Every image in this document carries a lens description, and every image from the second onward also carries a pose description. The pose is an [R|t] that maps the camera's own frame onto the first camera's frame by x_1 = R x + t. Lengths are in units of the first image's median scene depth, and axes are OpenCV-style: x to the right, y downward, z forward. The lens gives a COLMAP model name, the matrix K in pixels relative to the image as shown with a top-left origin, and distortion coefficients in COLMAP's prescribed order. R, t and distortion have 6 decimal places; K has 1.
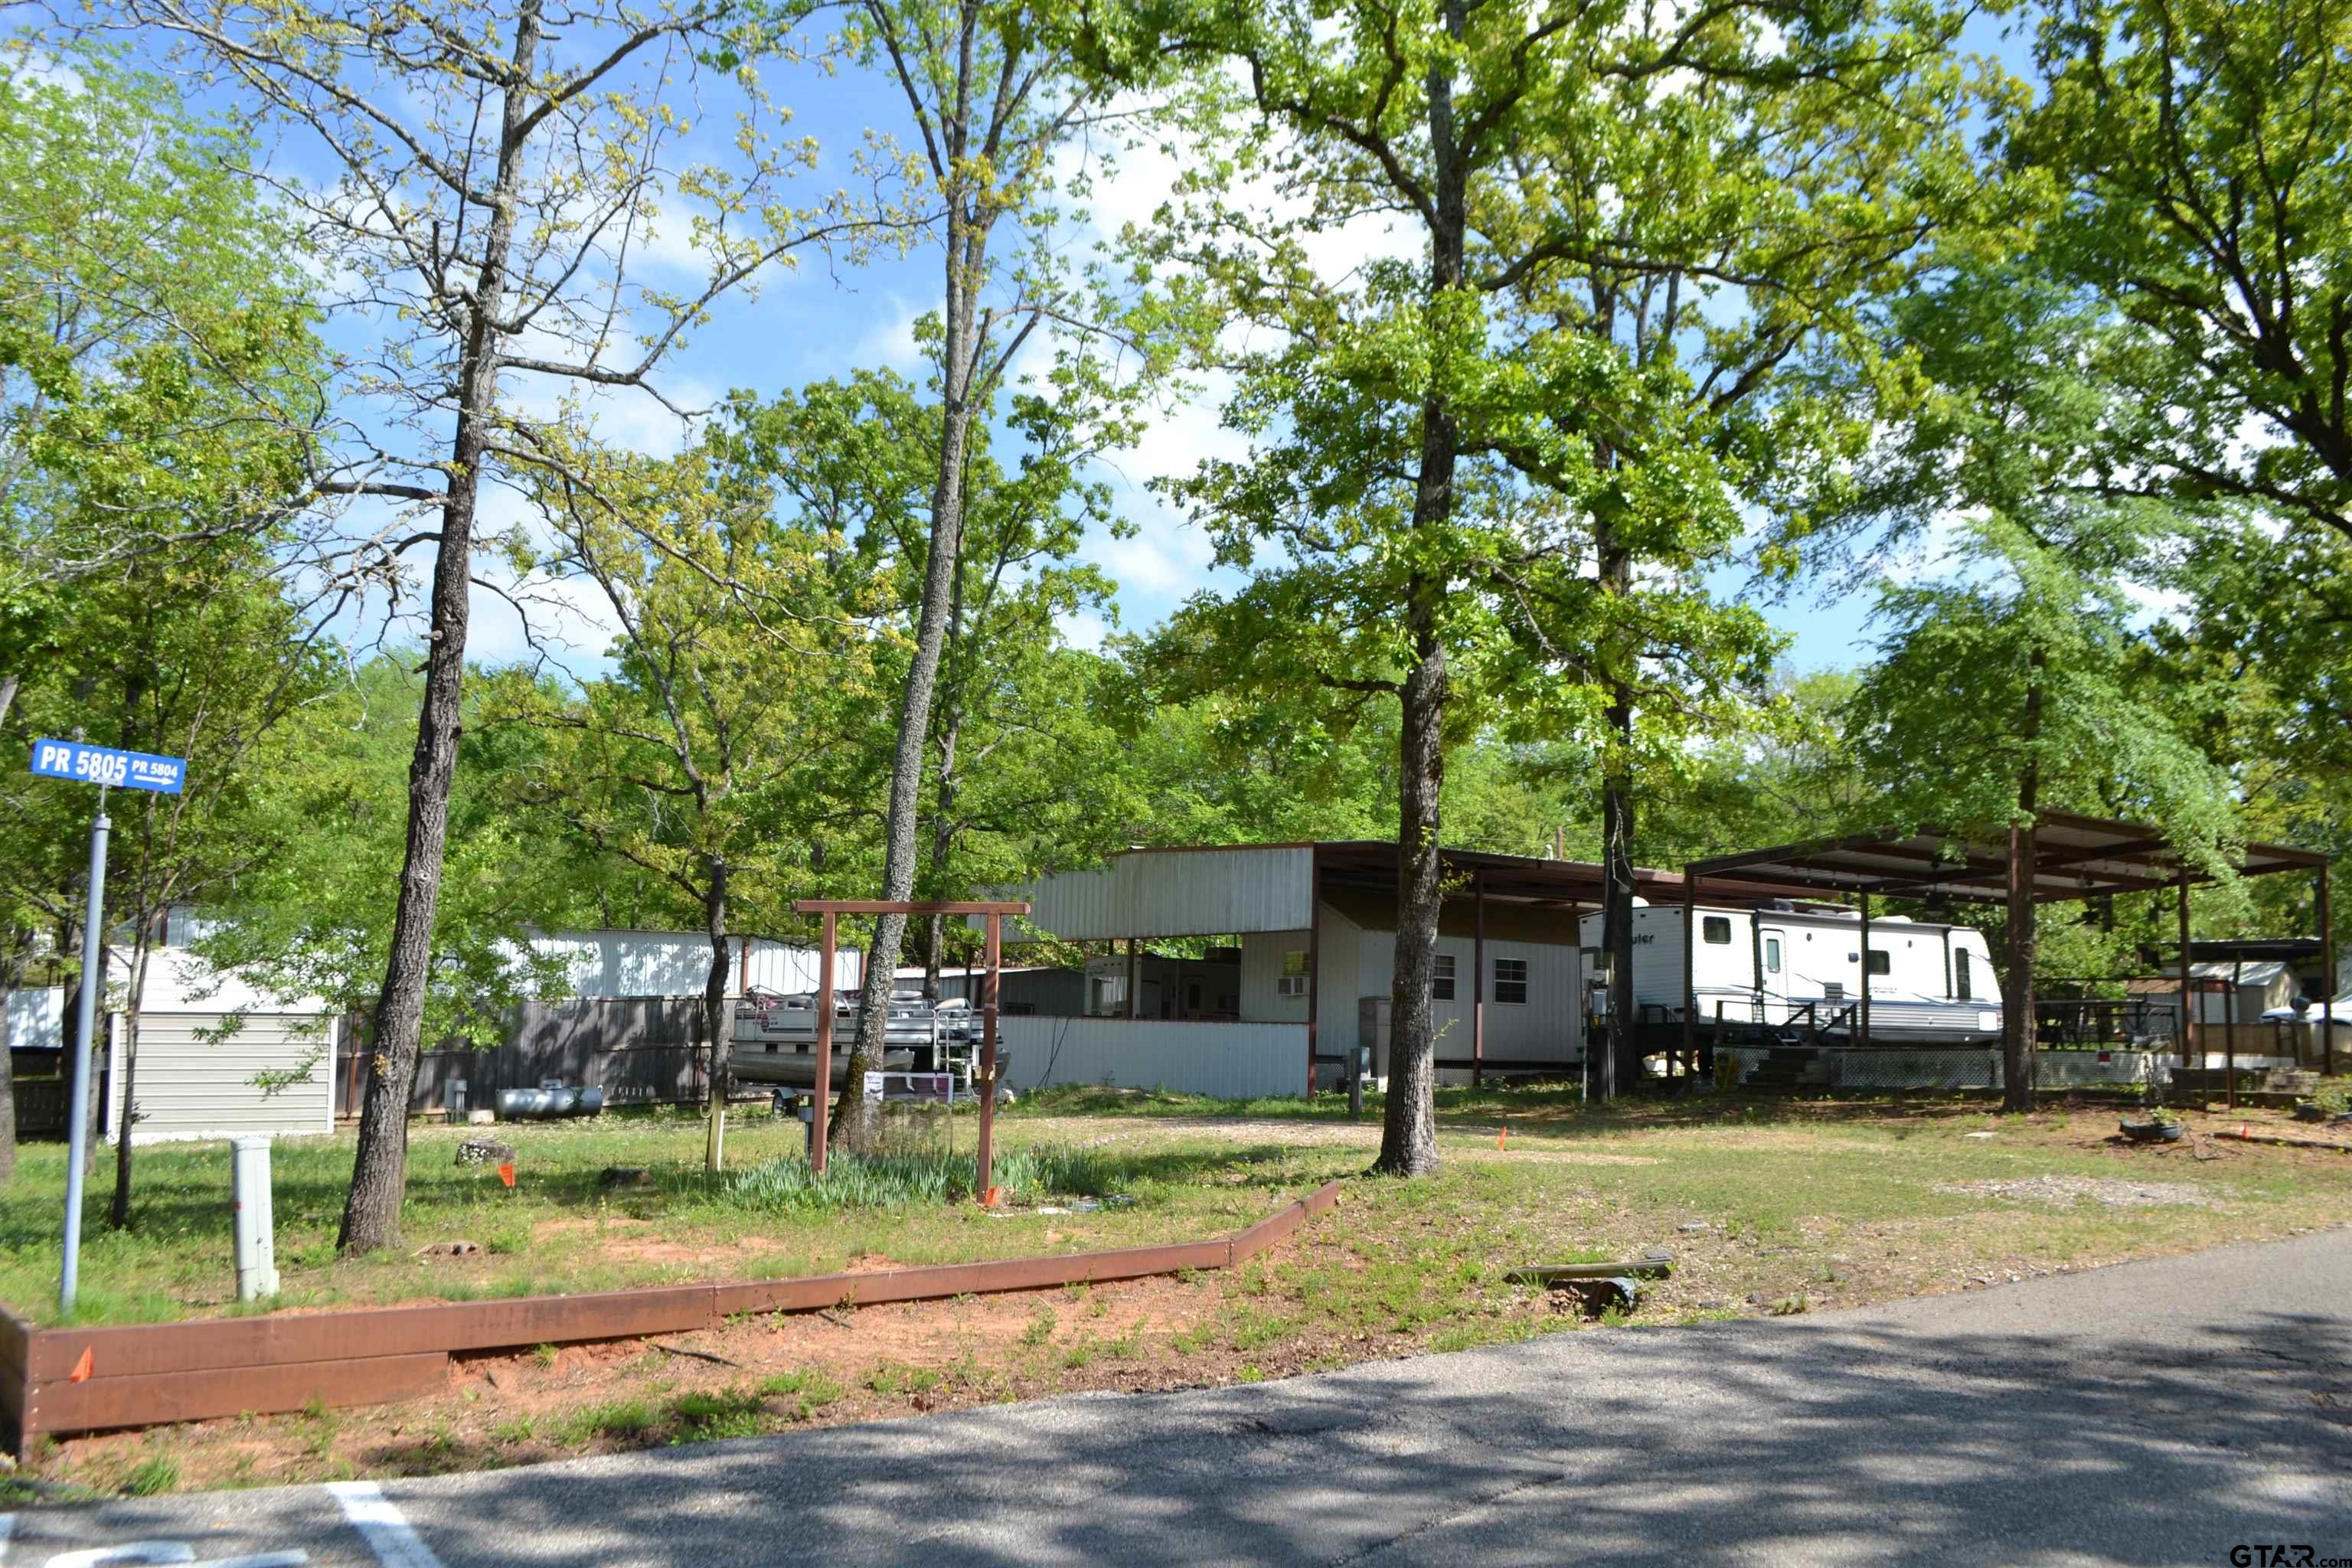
lens RADIAL K [[1876.9, 0, 1173.4], [0, 1876.9, 865.2], [0, 0, 1]] dist [-0.043547, -0.000132]
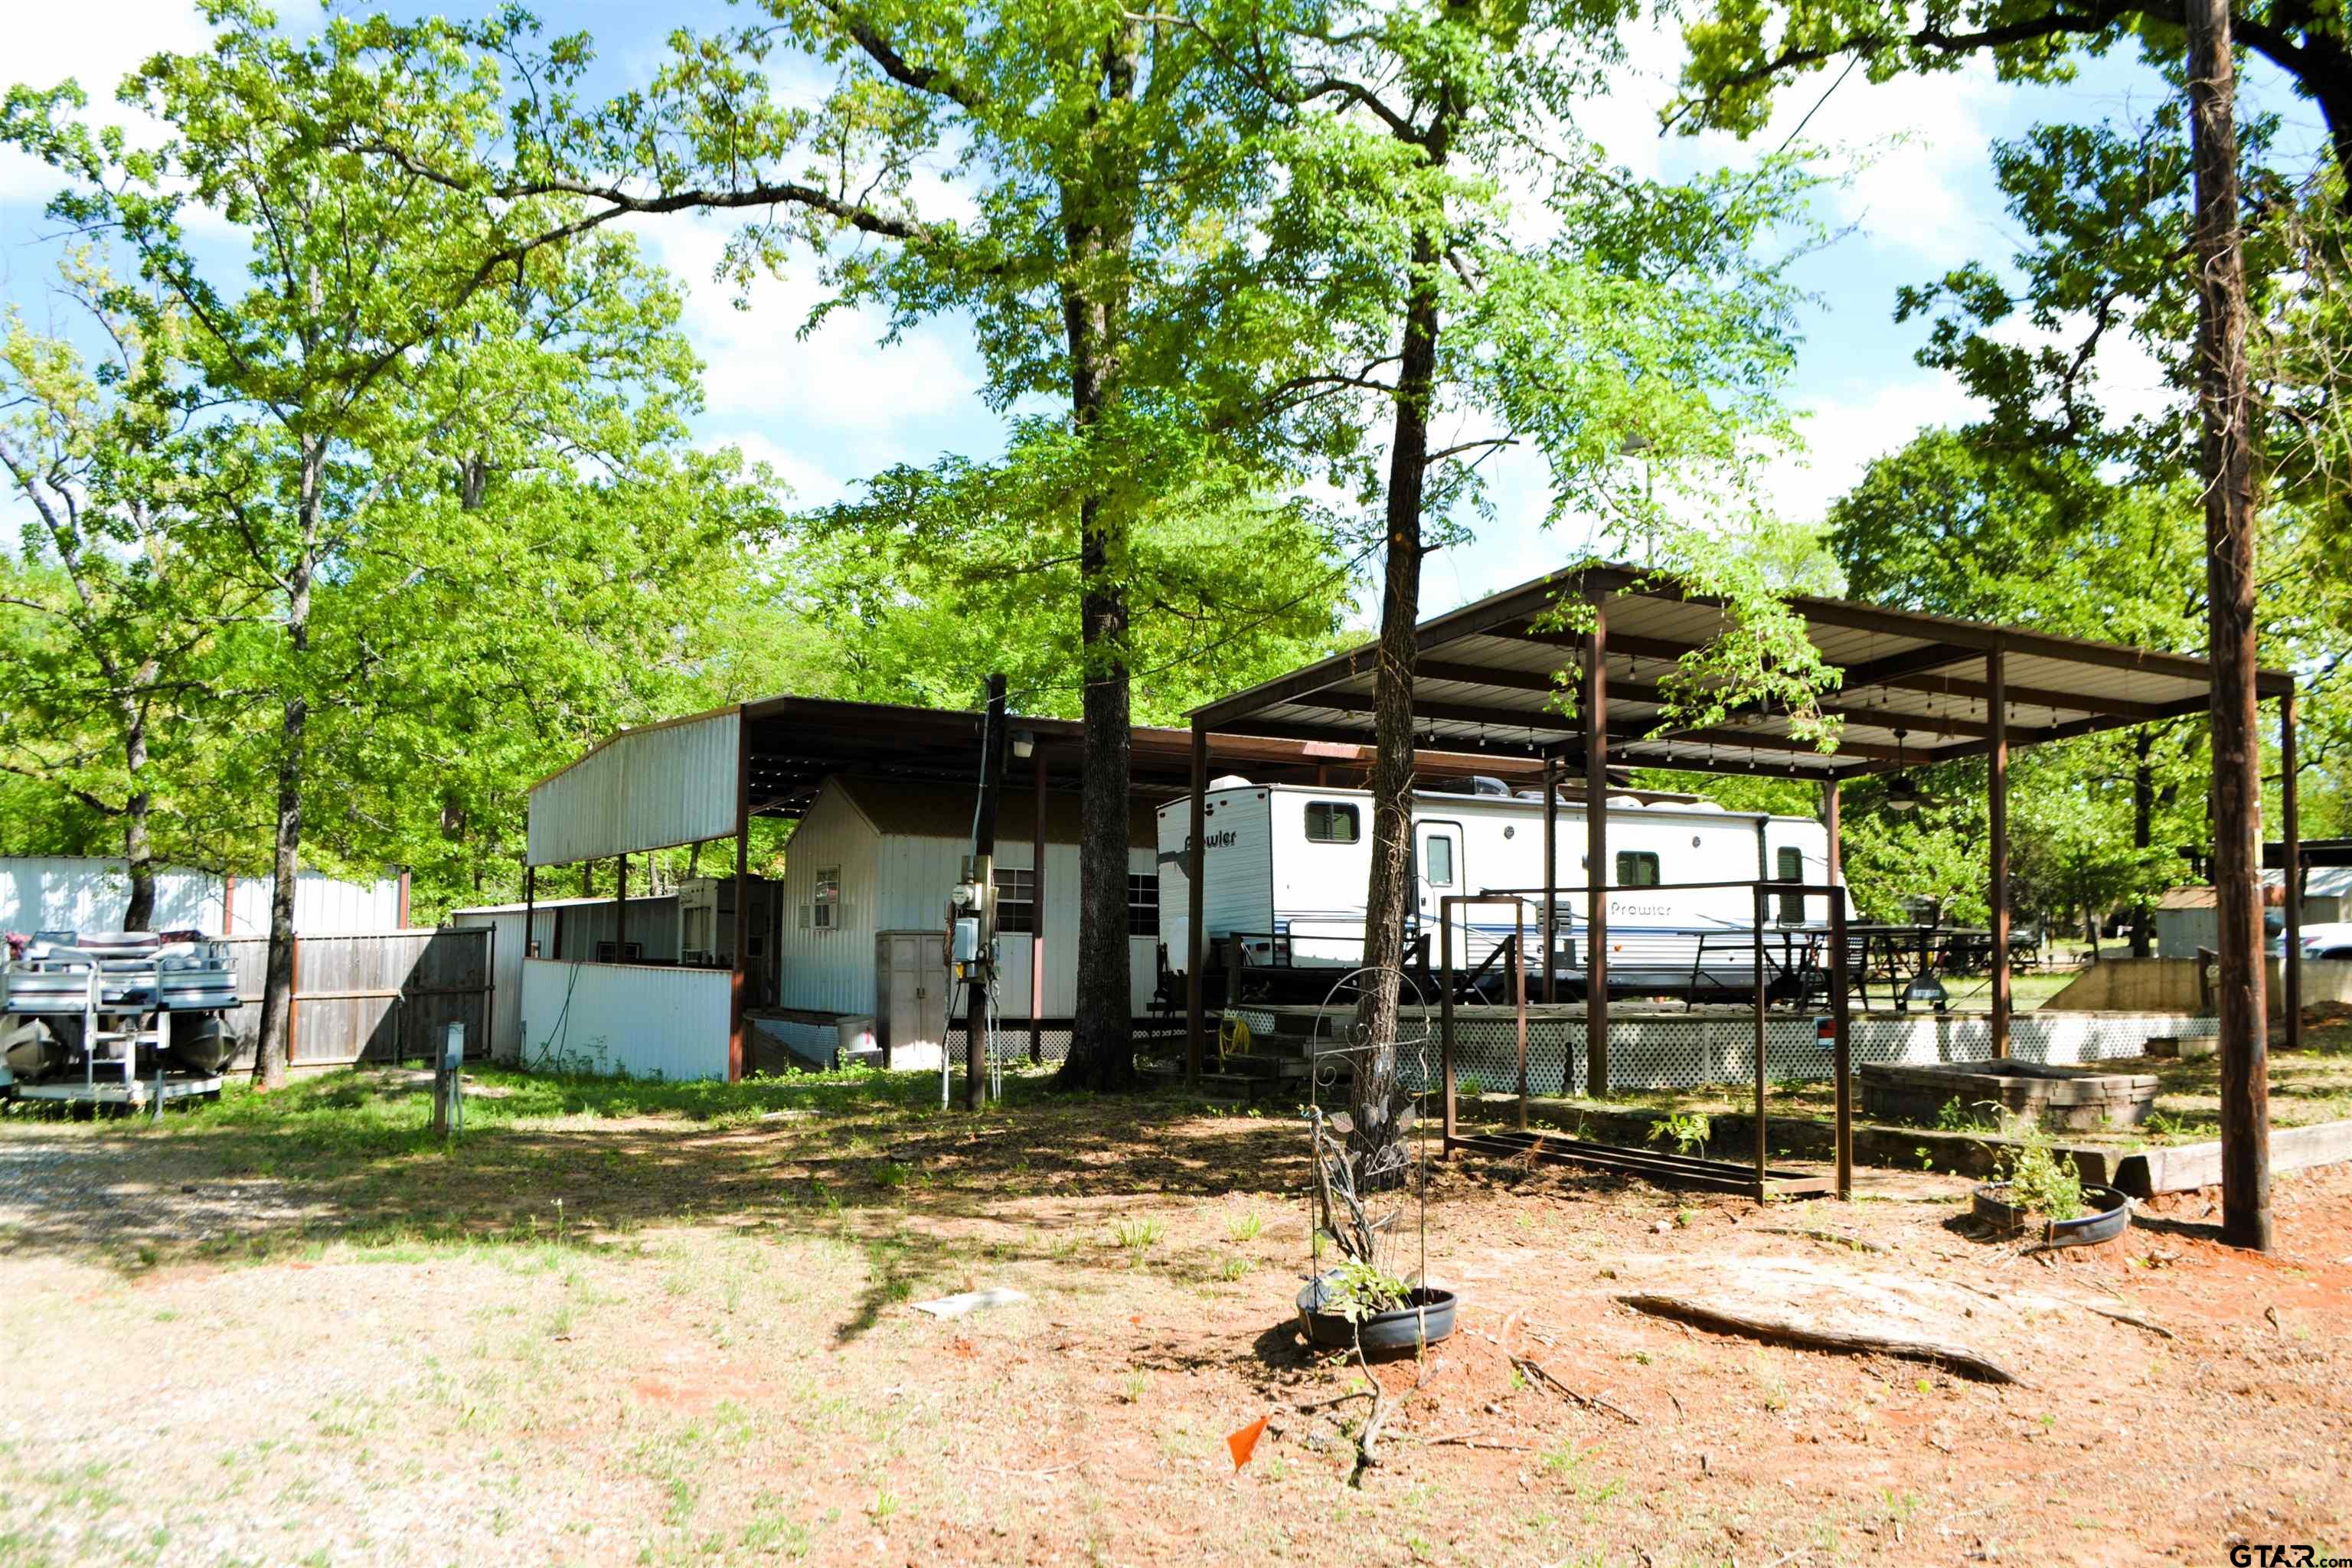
lens RADIAL K [[1876.9, 0, 1173.4], [0, 1876.9, 865.2], [0, 0, 1]] dist [-0.043547, -0.000132]
pose [[0.996679, -0.016876, -0.079668, 0.278511], [0.019721, 0.999191, 0.035057, 0.024788], [0.079012, -0.036512, 0.996205, 0.336382]]
